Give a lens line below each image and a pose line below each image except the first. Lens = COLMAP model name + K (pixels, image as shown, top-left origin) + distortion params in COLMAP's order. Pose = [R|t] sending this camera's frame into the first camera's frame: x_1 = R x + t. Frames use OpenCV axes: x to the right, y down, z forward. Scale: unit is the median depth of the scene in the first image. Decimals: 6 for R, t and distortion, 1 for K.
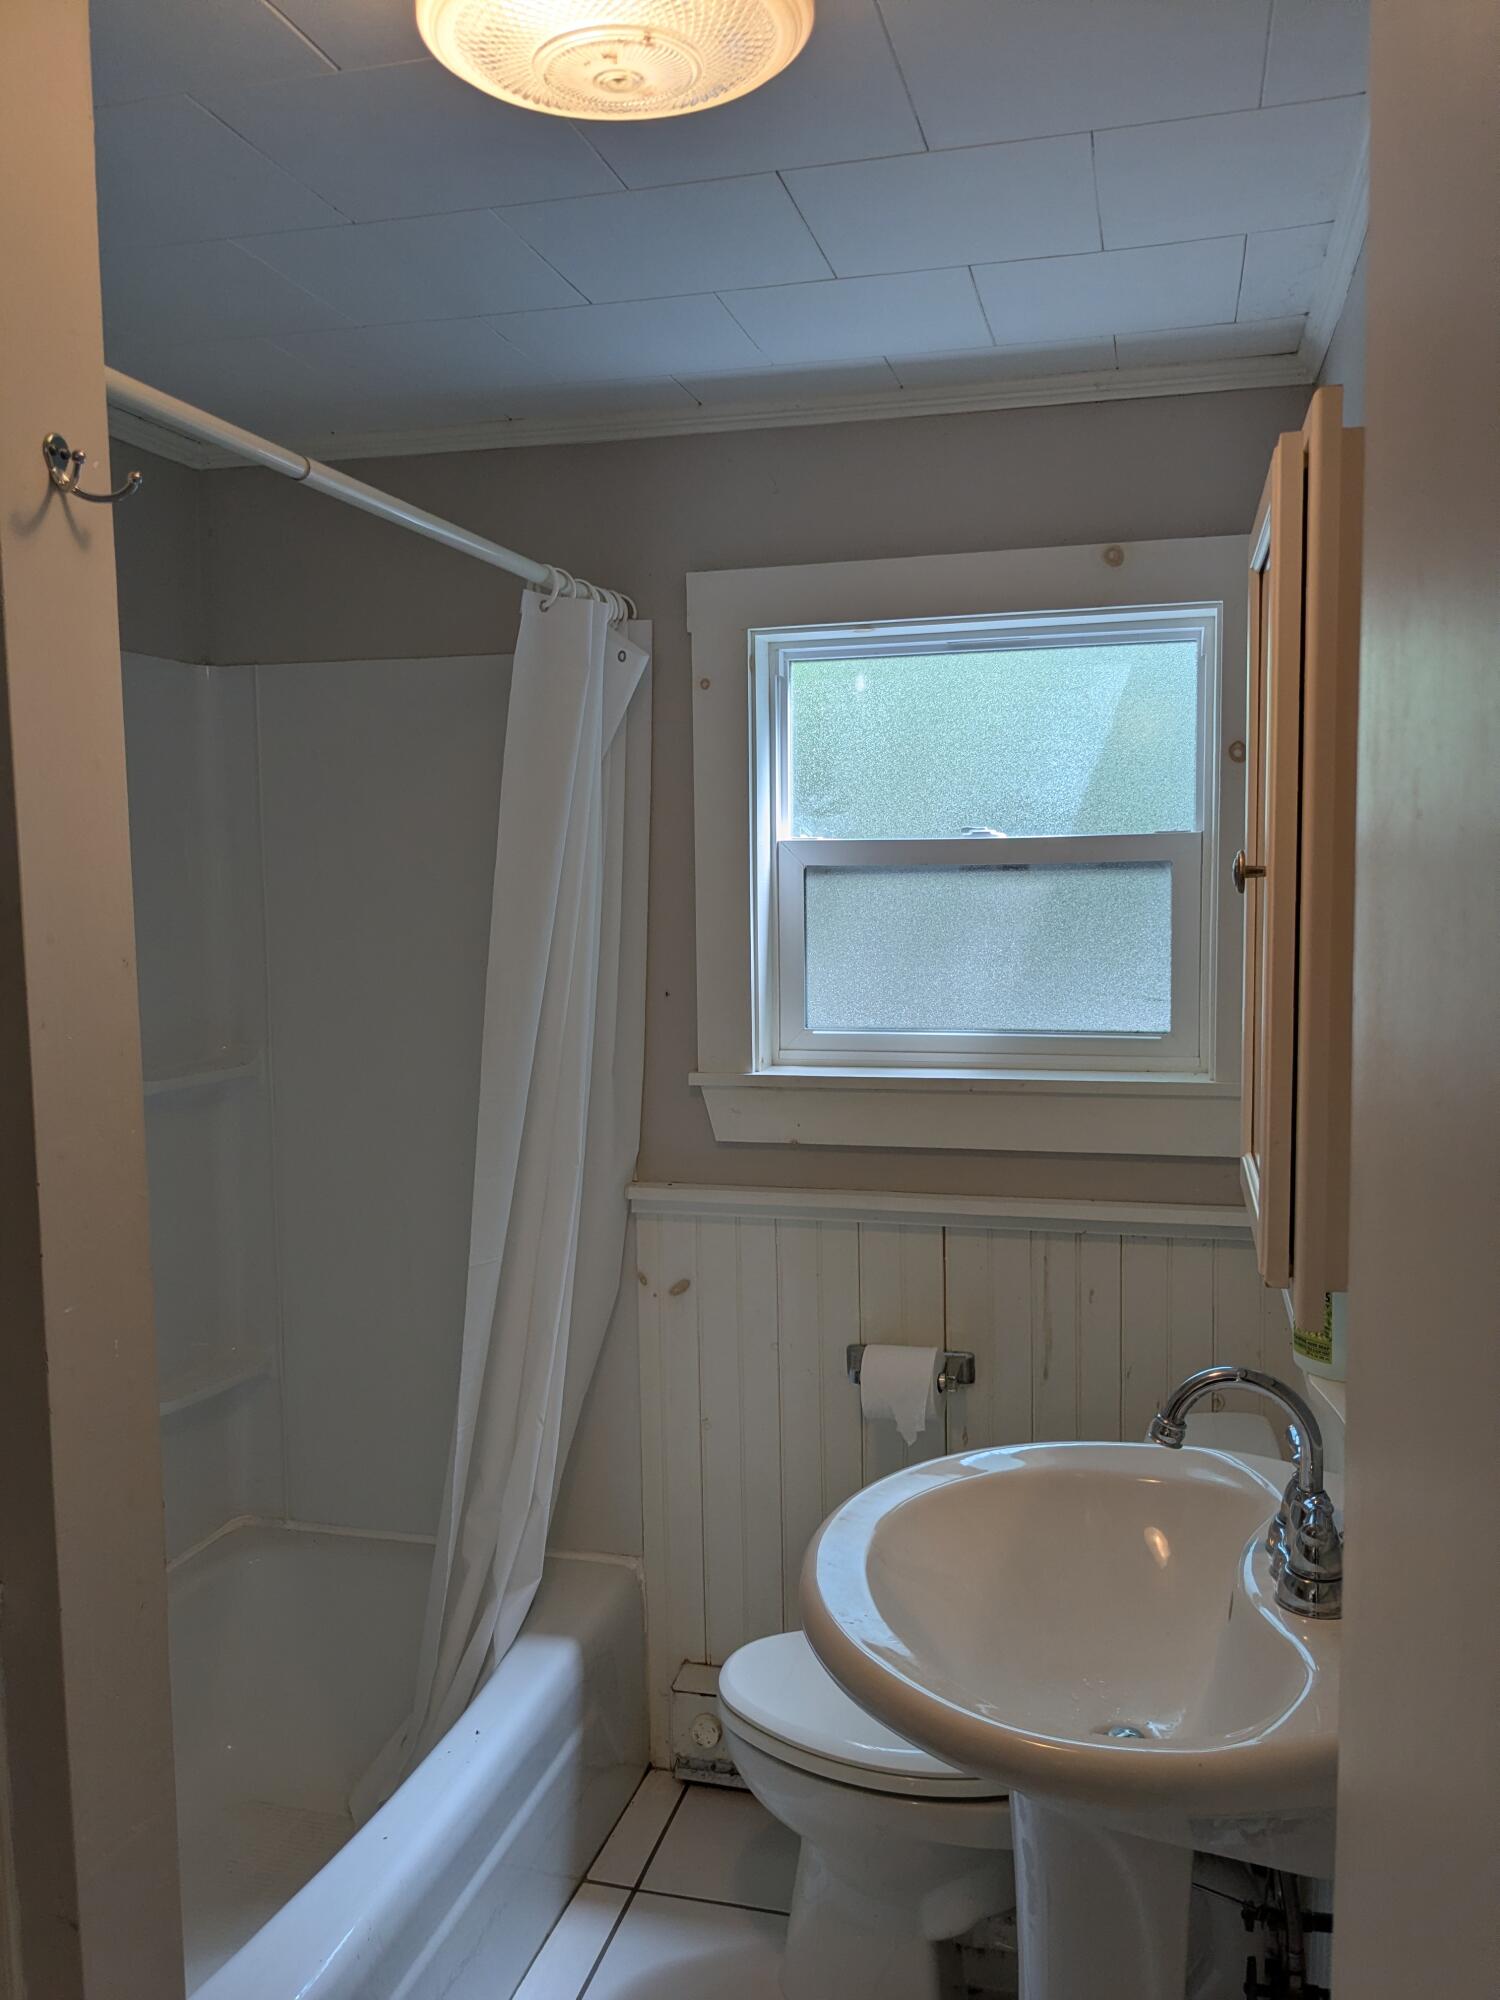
lens RADIAL K [[1563.6, 0, 750.0], [0, 1563.6, 1000.0], [0, 0, 1]] dist [0.124282, -0.001141]
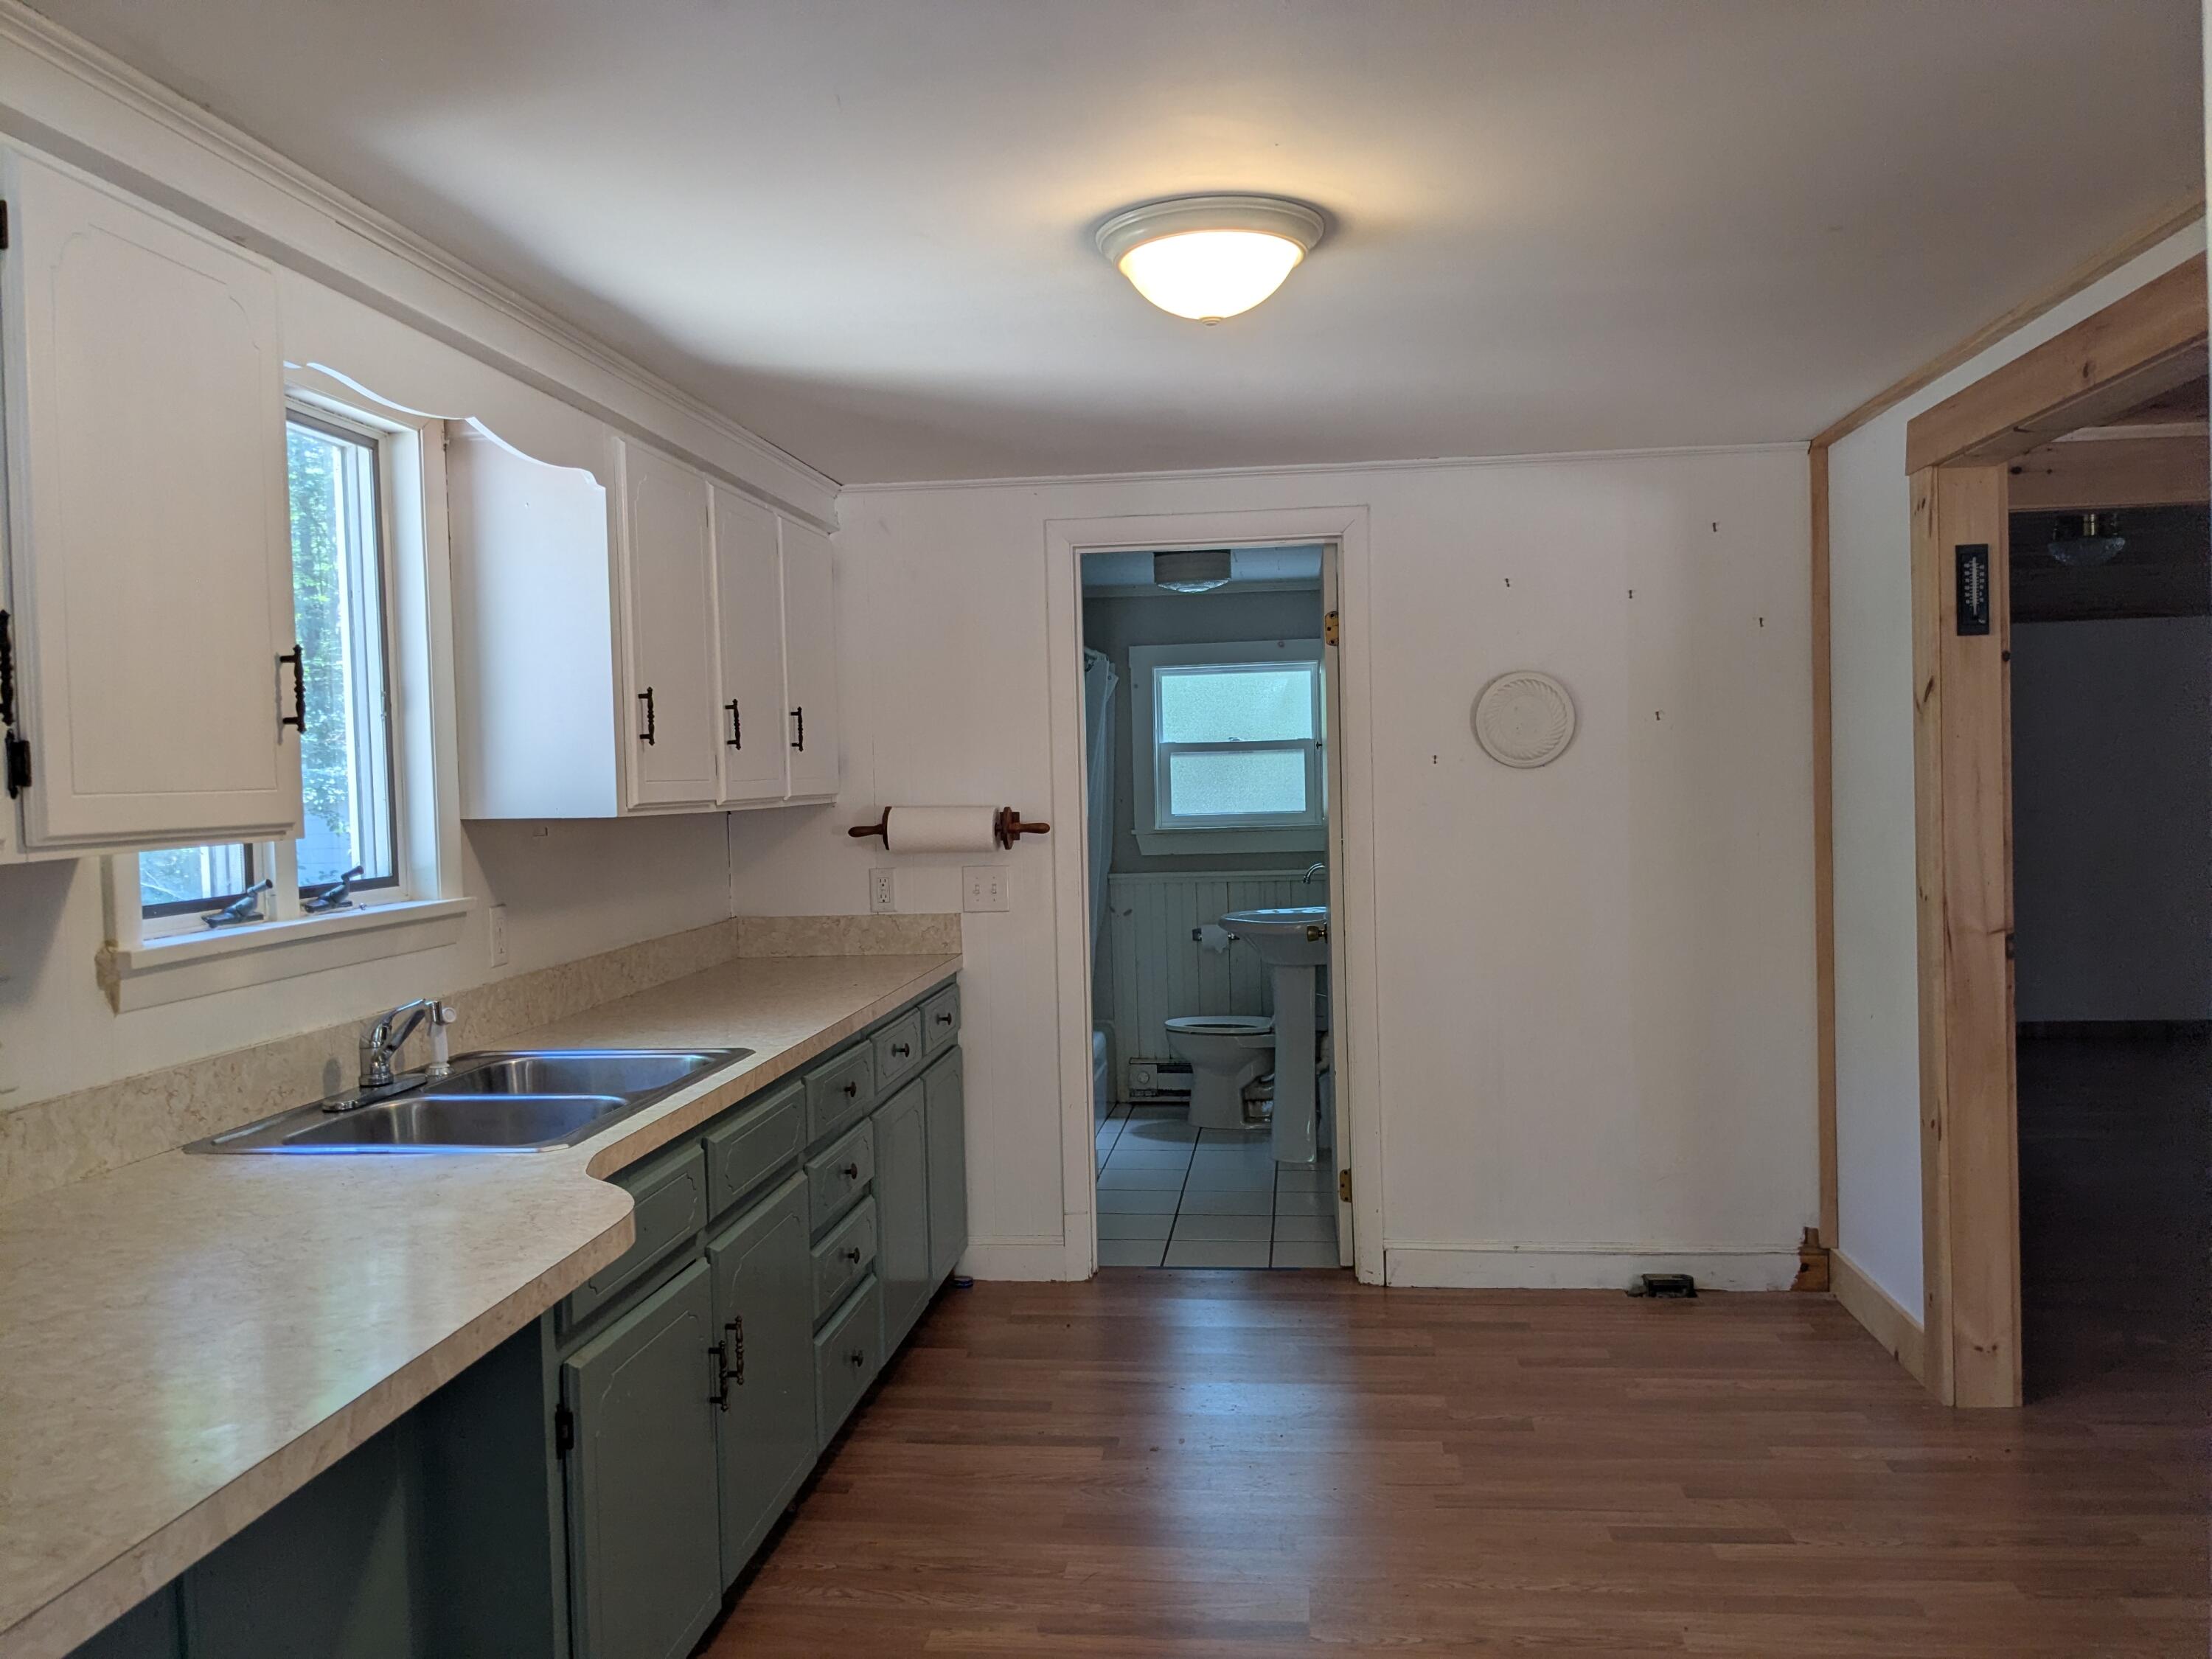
lens RADIAL K [[1729.8, 0, 1106.0], [0, 1729.8, 829.5], [0, 0, 1]] dist [-0.013915, -0.009113]
pose [[0.990976, -0.018359, 0.132777, -0.476707], [0.027727, 0.997228, -0.069053, 0.249987], [-0.131141, 0.072112, 0.988738, -1.920098]]
